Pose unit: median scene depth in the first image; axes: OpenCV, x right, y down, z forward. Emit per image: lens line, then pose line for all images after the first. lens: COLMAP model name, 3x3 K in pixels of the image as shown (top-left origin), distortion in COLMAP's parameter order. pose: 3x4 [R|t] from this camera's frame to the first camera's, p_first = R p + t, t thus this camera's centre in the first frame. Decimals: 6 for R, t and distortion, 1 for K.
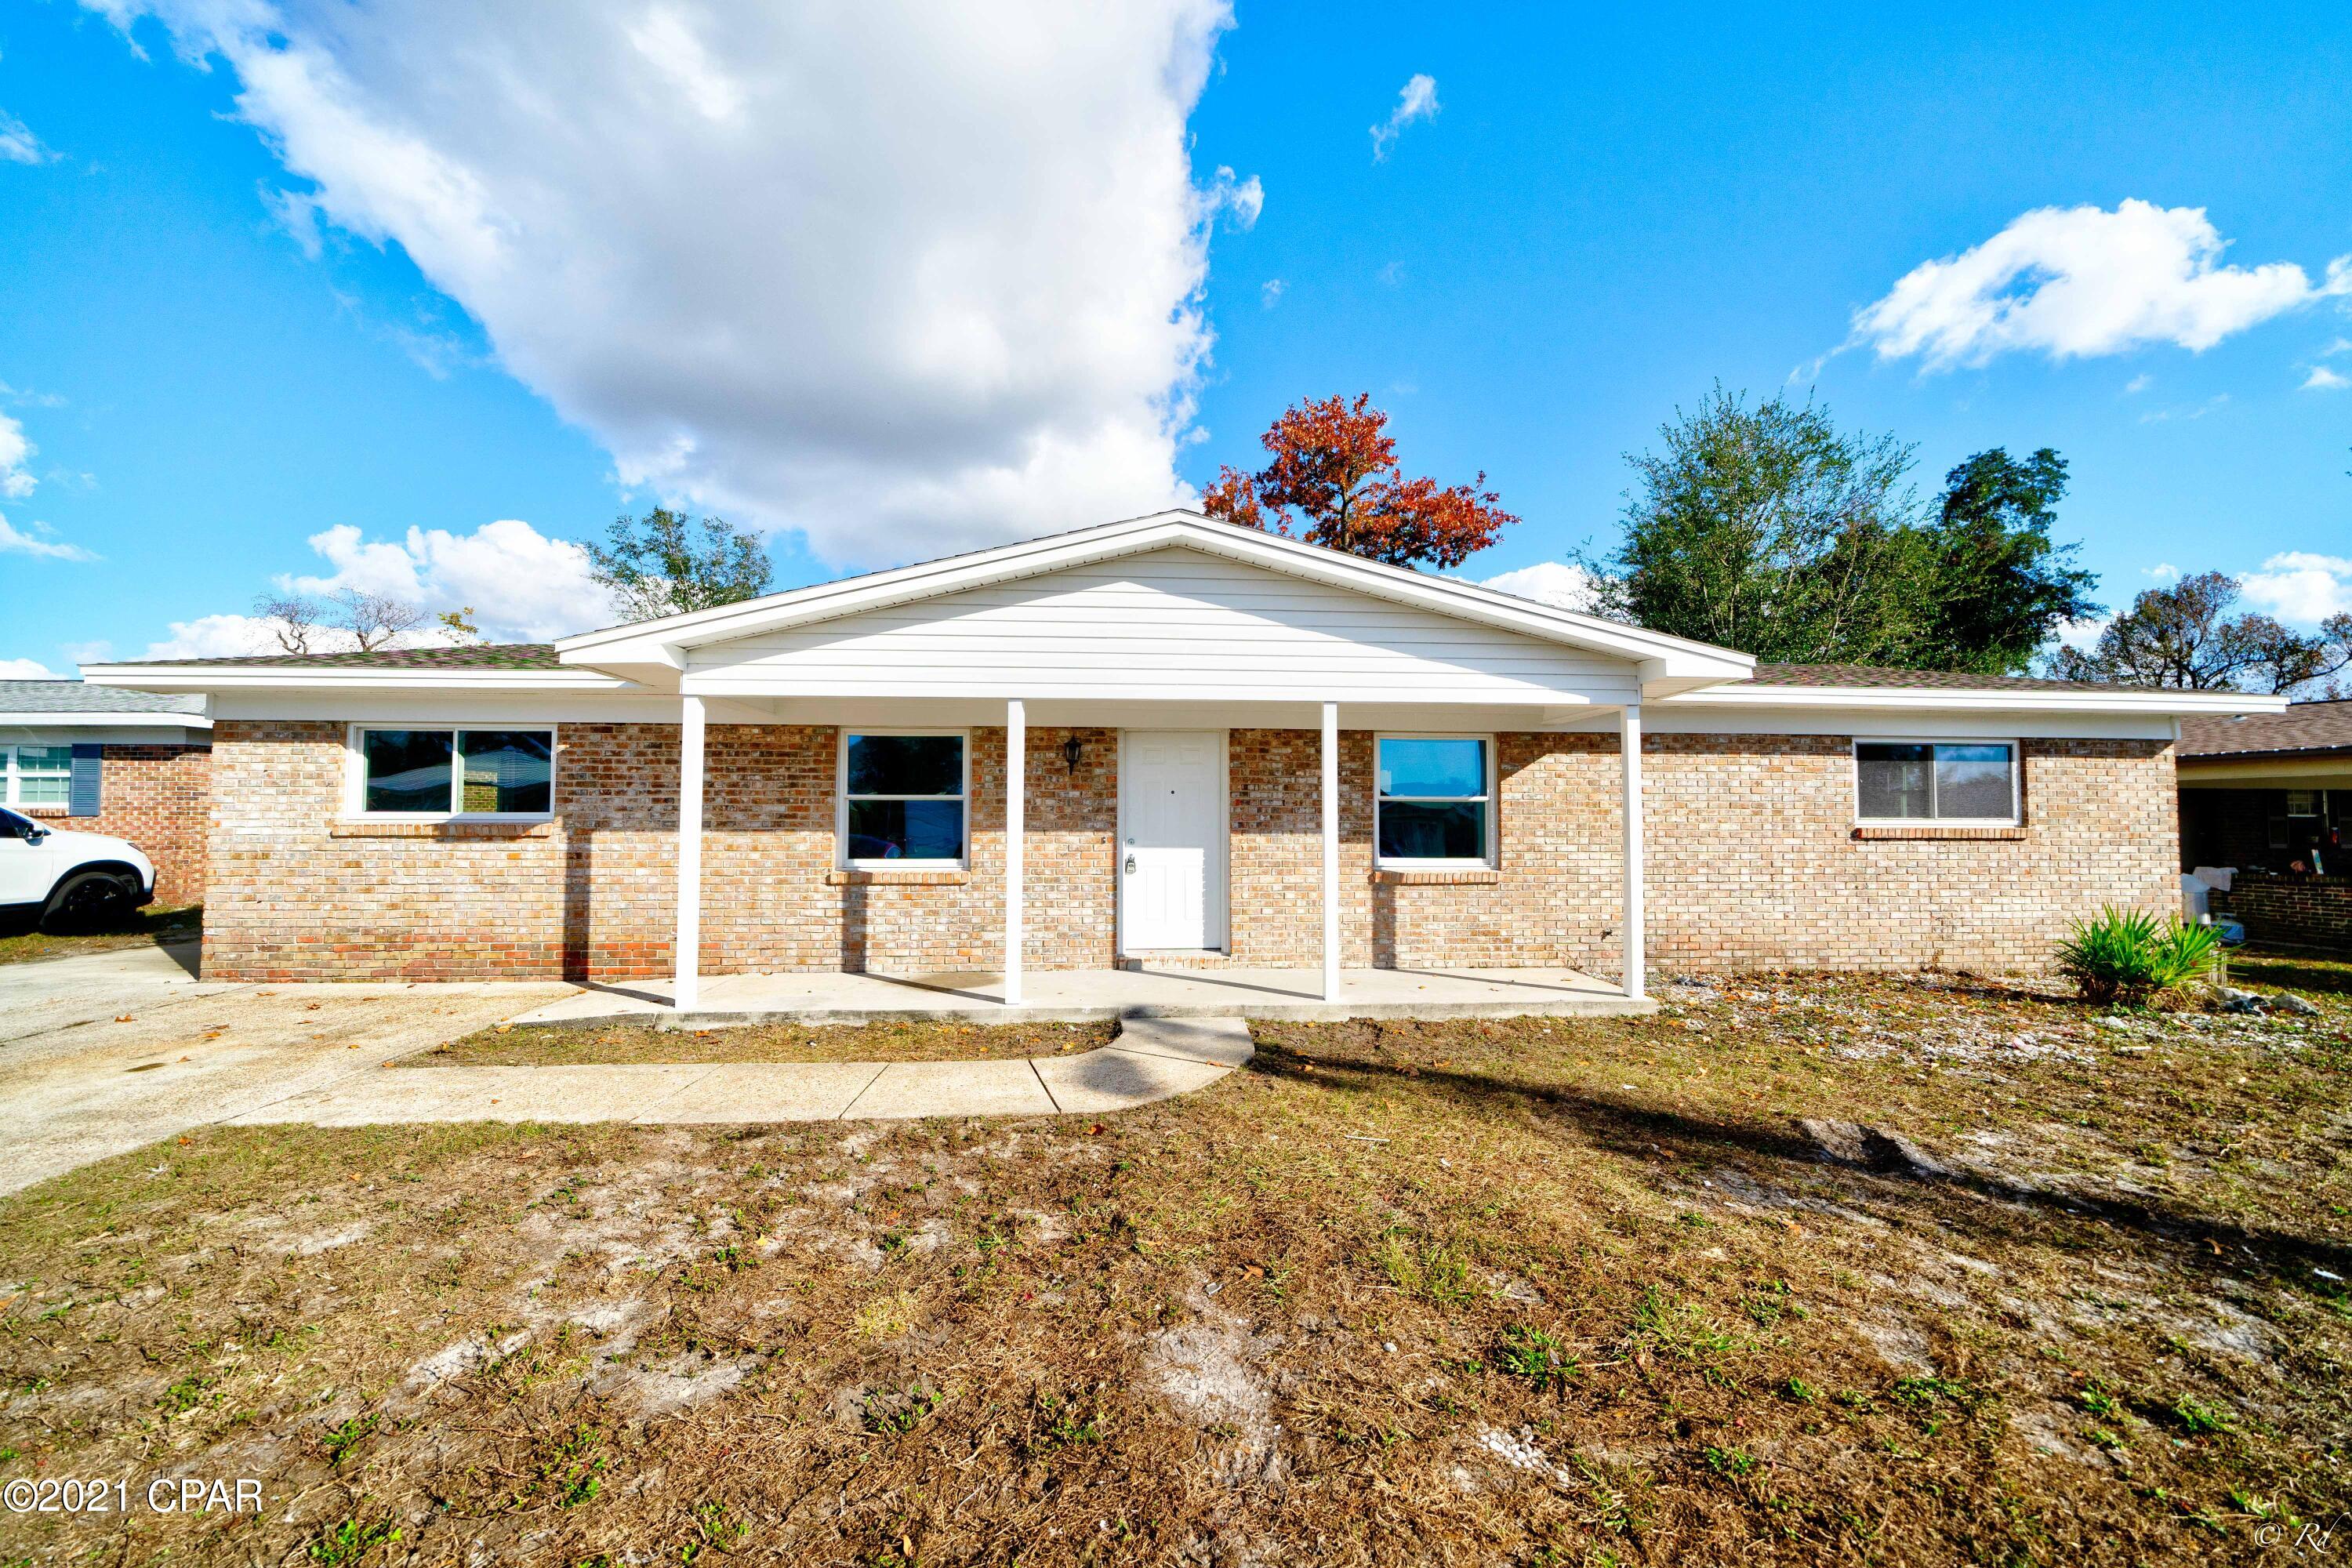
lens RADIAL K [[802.3, 0, 1174.4], [0, 802.3, 784.8], [0, 0, 1]] dist [-0.004562, 0.000021]
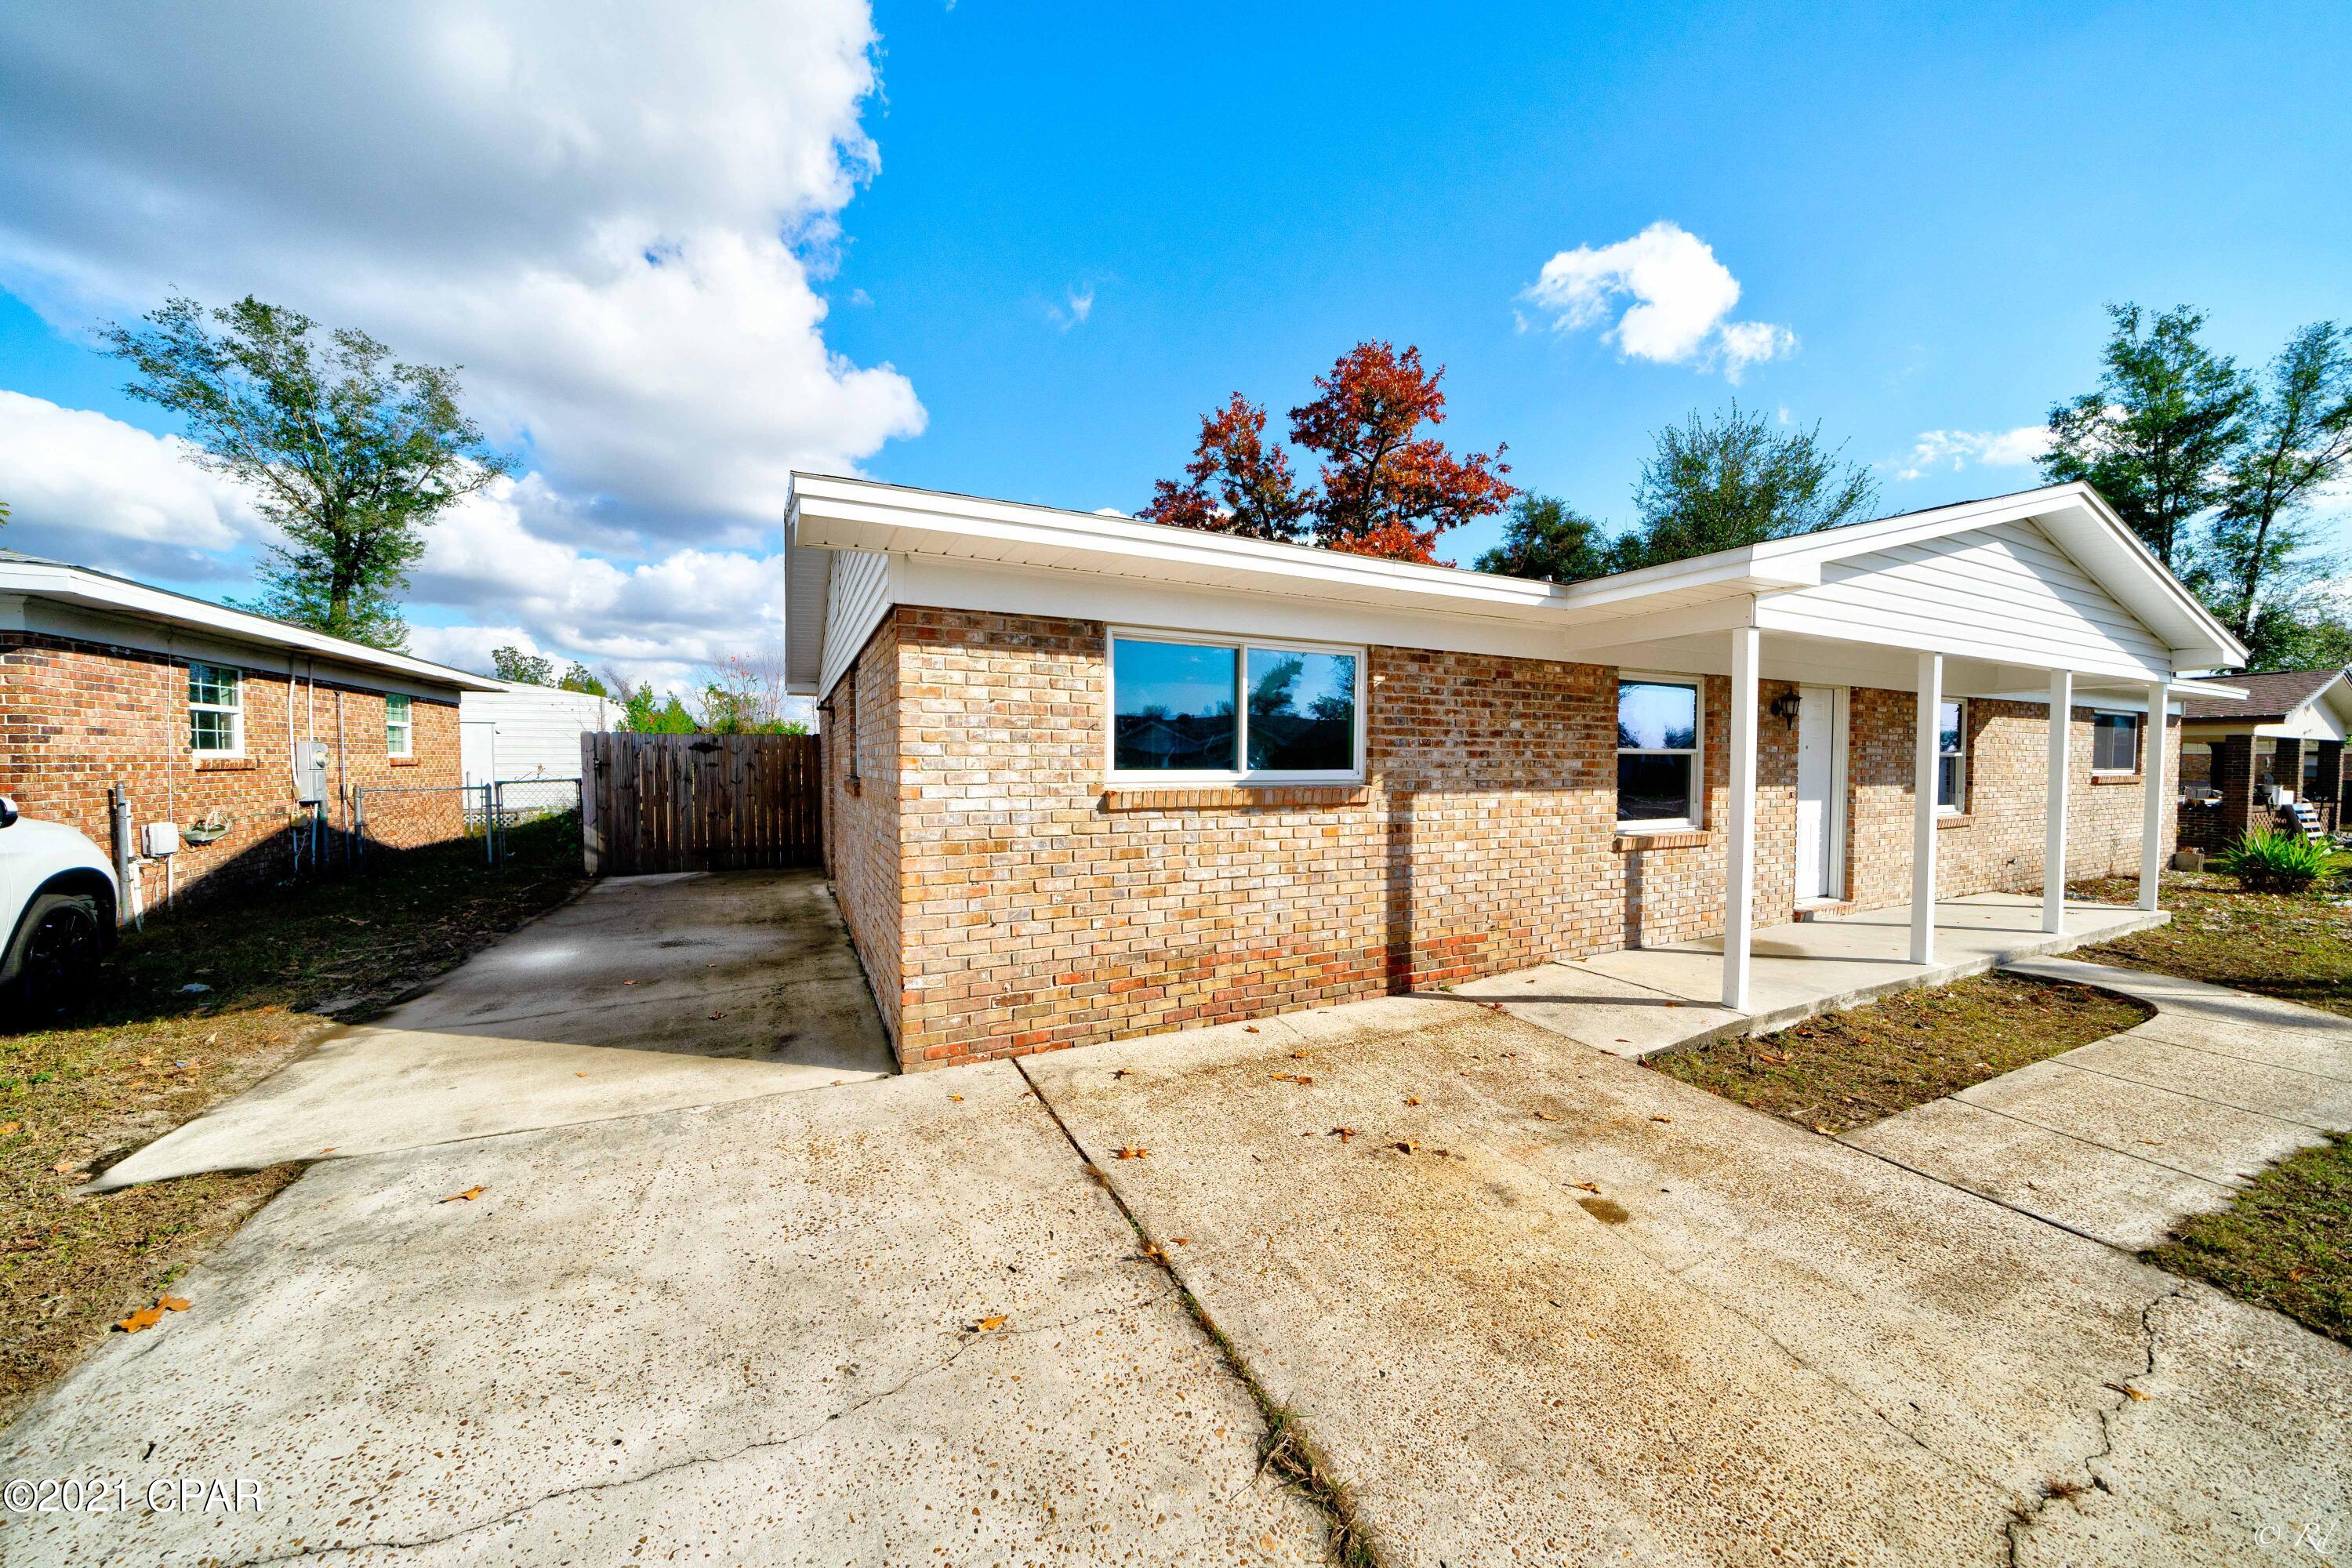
lens RADIAL K [[802.3, 0, 1174.4], [0, 802.3, 784.8], [0, 0, 1]] dist [-0.004562, 0.000021]
pose [[0.919578, -0.010898, 0.392756, -1.226998], [-0.016338, 0.997690, 0.065934, 0.003035], [-0.392568, -0.067048, 0.917276, 0.404017]]
